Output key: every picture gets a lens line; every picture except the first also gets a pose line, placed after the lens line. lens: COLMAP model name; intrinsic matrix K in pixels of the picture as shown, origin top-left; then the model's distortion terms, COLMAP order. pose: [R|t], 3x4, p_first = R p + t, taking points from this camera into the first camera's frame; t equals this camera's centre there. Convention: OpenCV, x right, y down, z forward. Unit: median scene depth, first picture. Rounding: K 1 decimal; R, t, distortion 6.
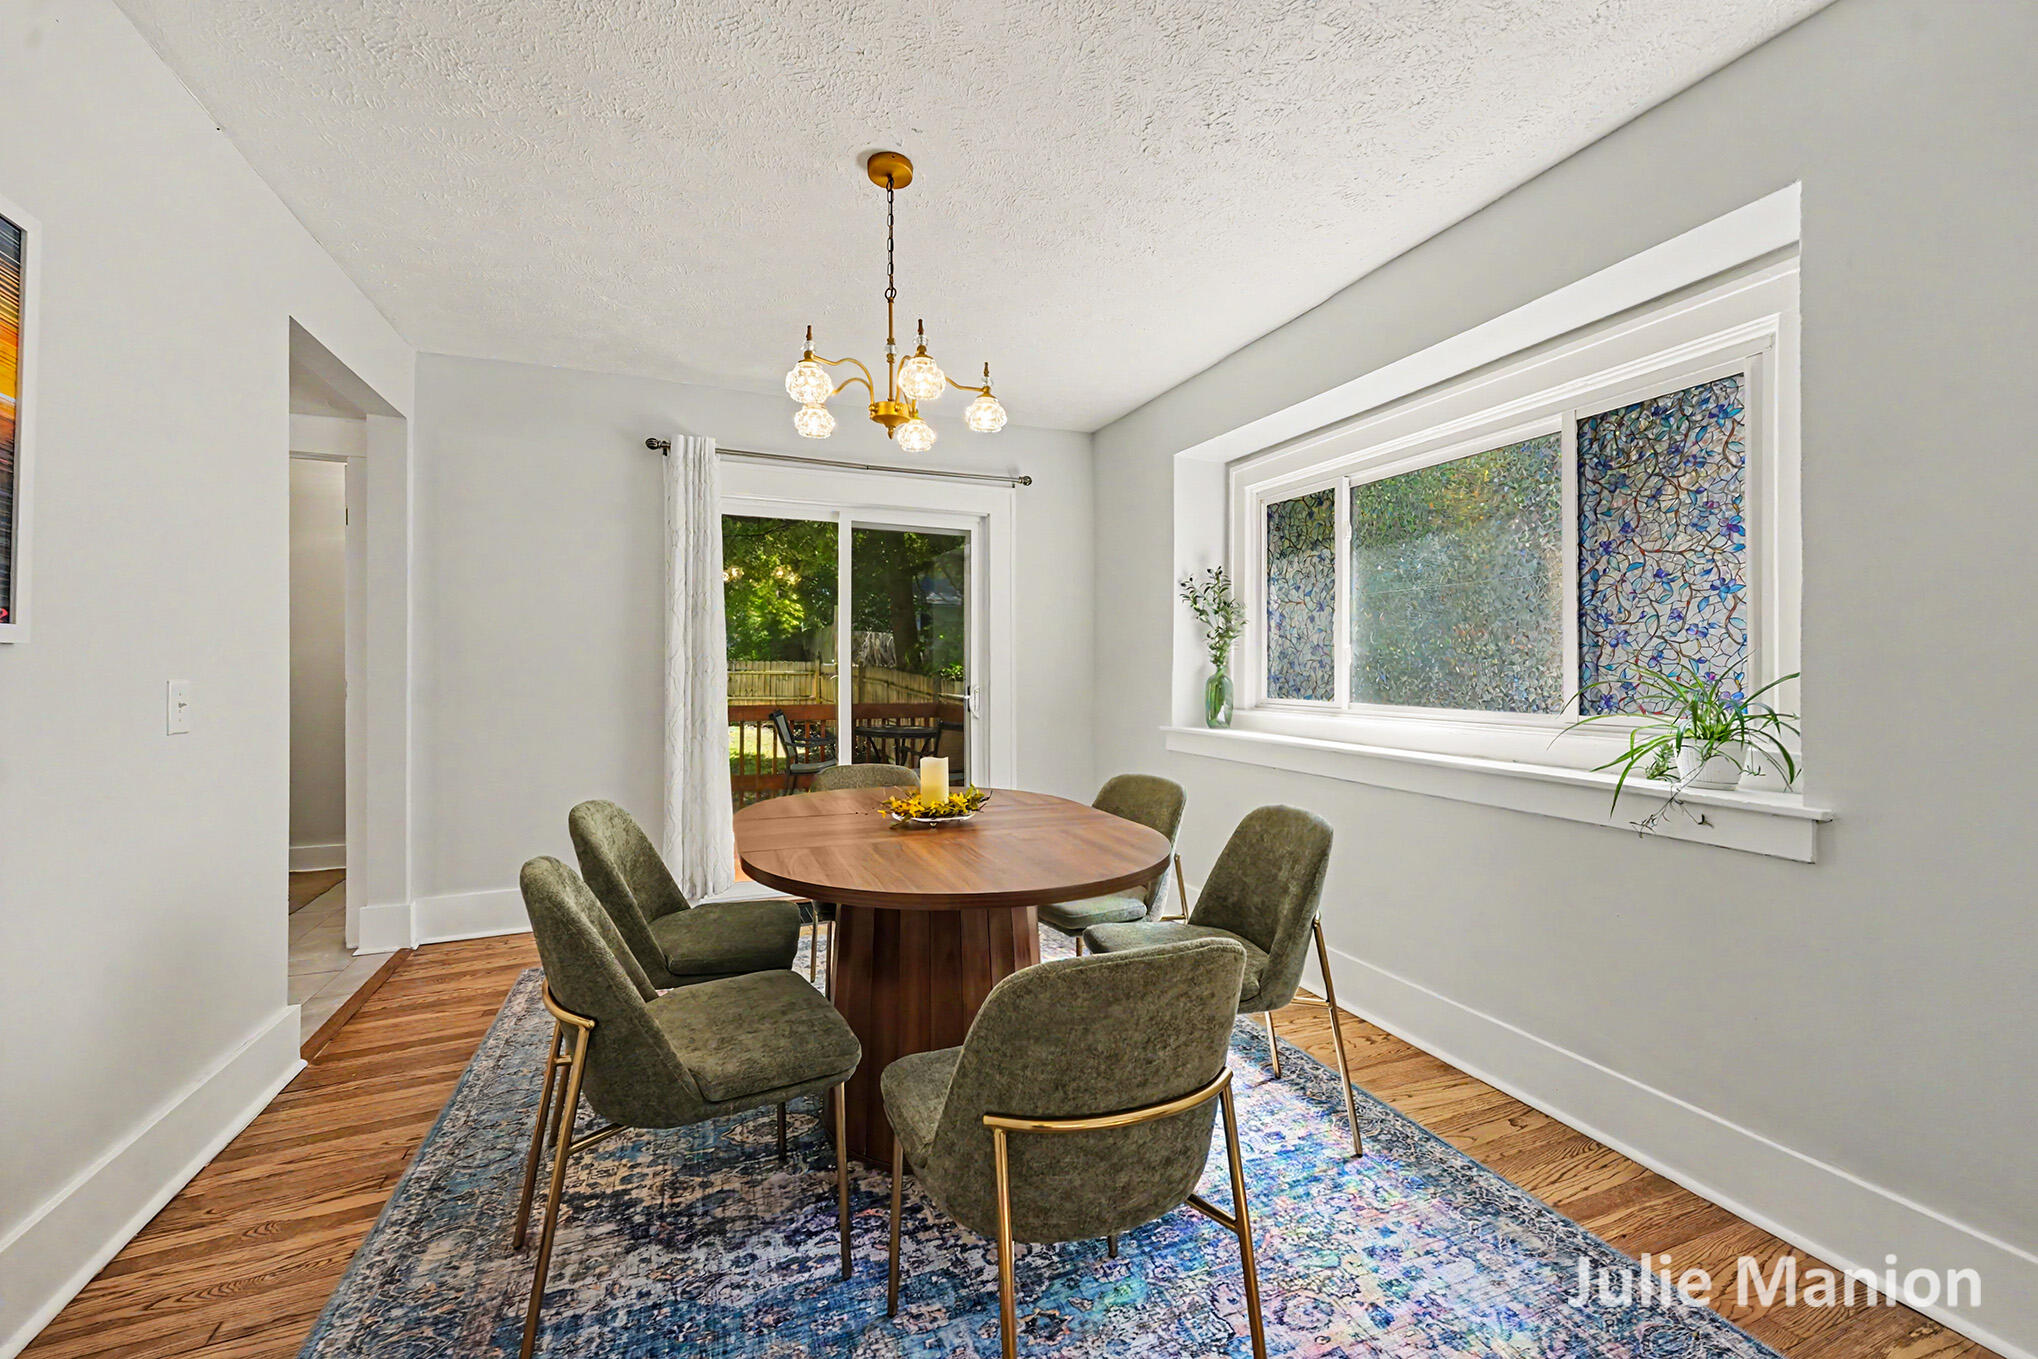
lens RADIAL K [[818.6, 0, 1024.6], [0, 818.6, 676.8], [0, 0, 1]] dist [0.022525, 0.000055]
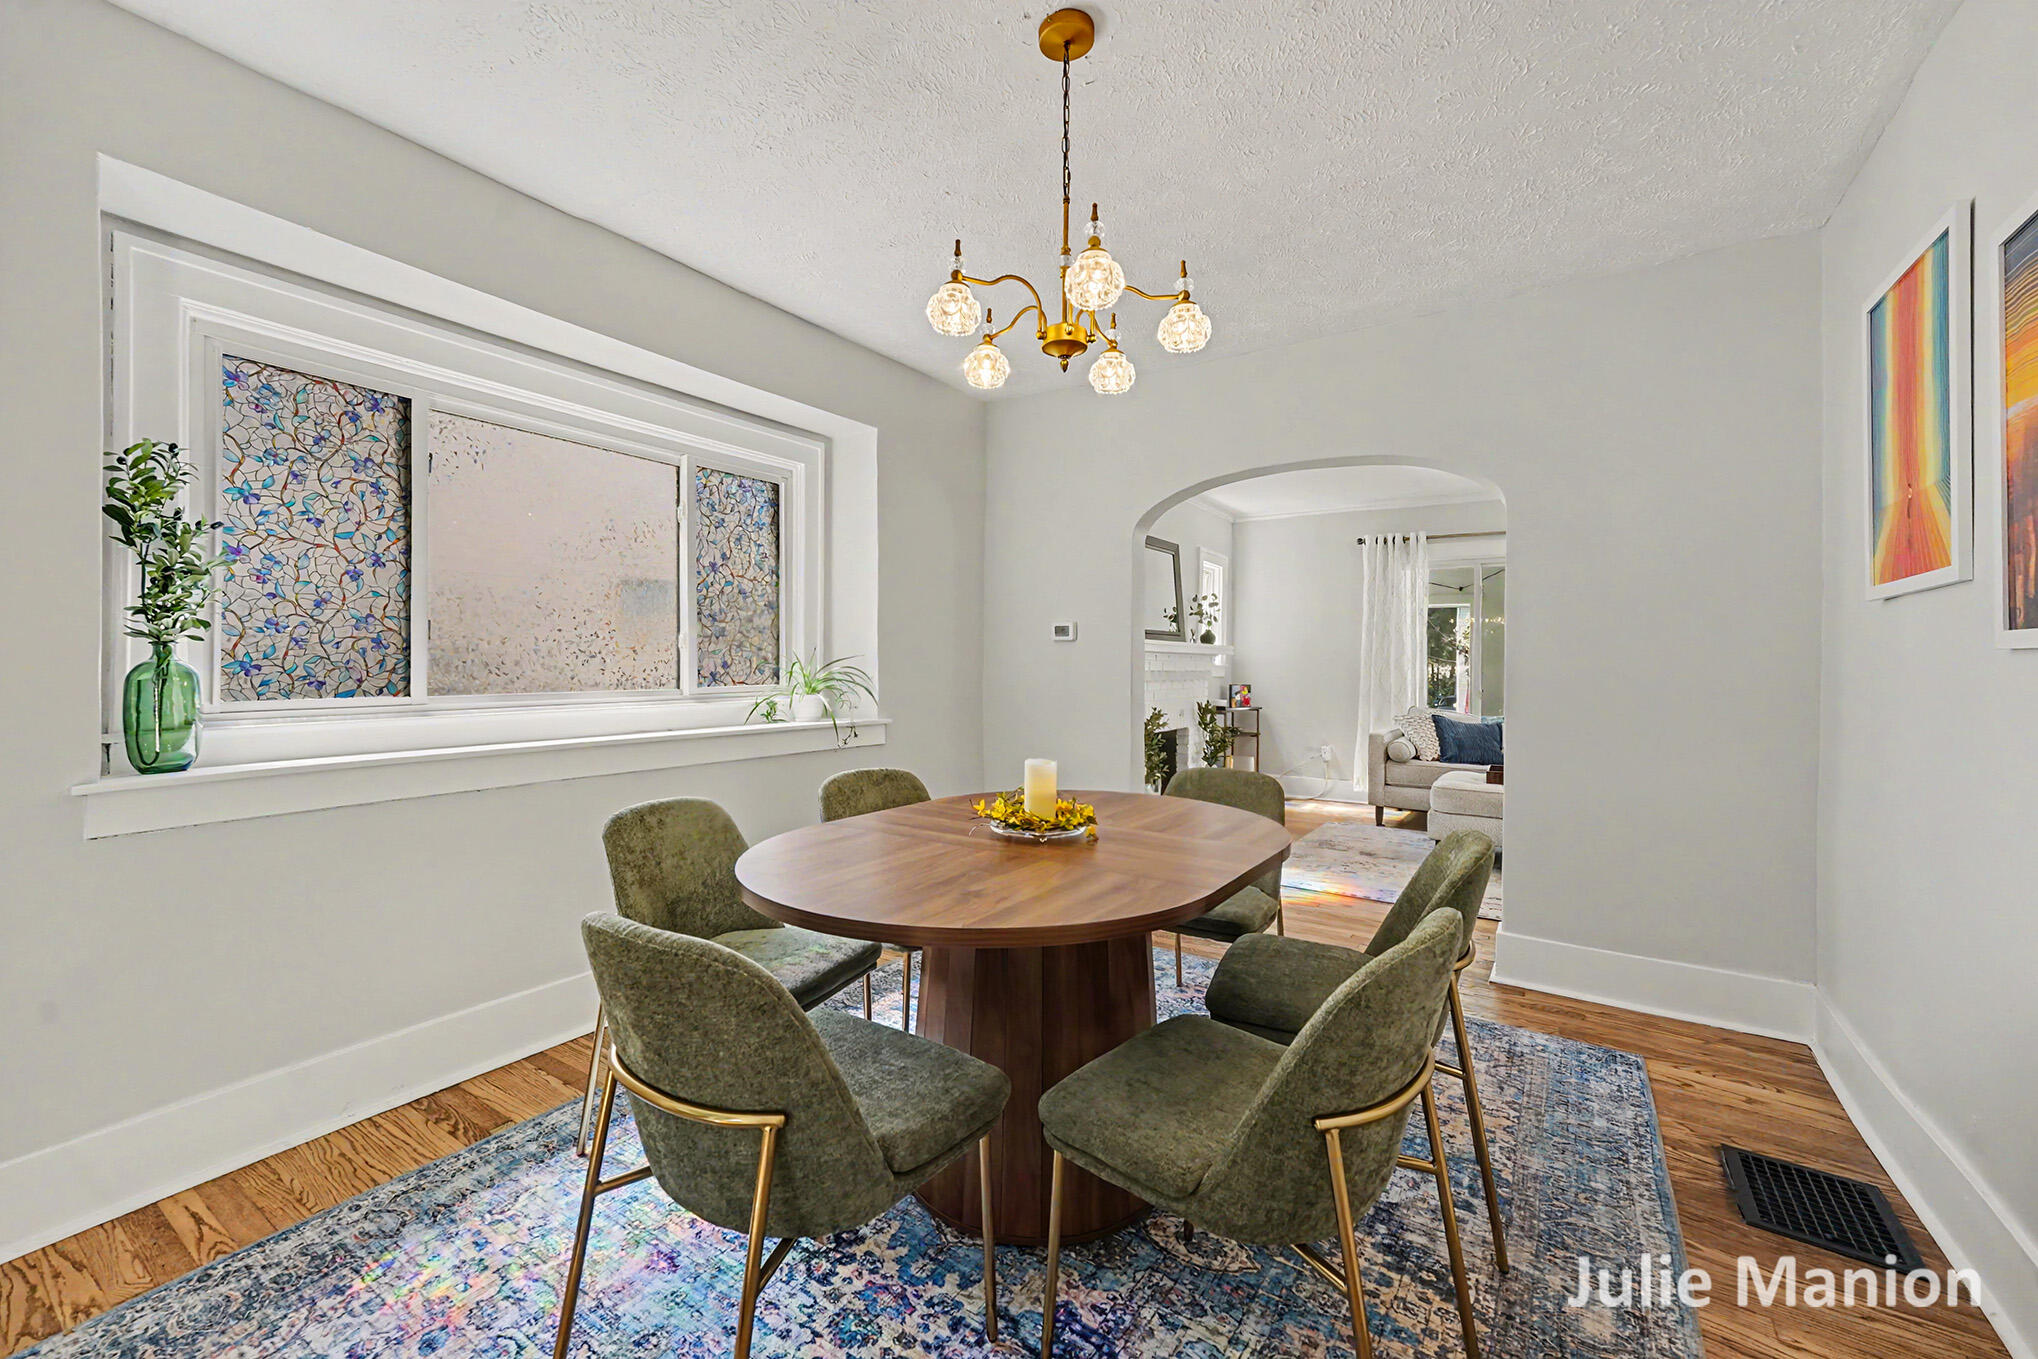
lens RADIAL K [[818.6, 0, 1021.0], [0, 818.6, 649.9], [0, 0, 1]] dist [0.022525, 0.000055]
pose [[-0.557906, -0.000157, 0.829904, -0.772530], [-0.001778, 0.999998, -0.001006, -0.016003], [-0.829902, -0.002036, -0.557905, 1.411291]]
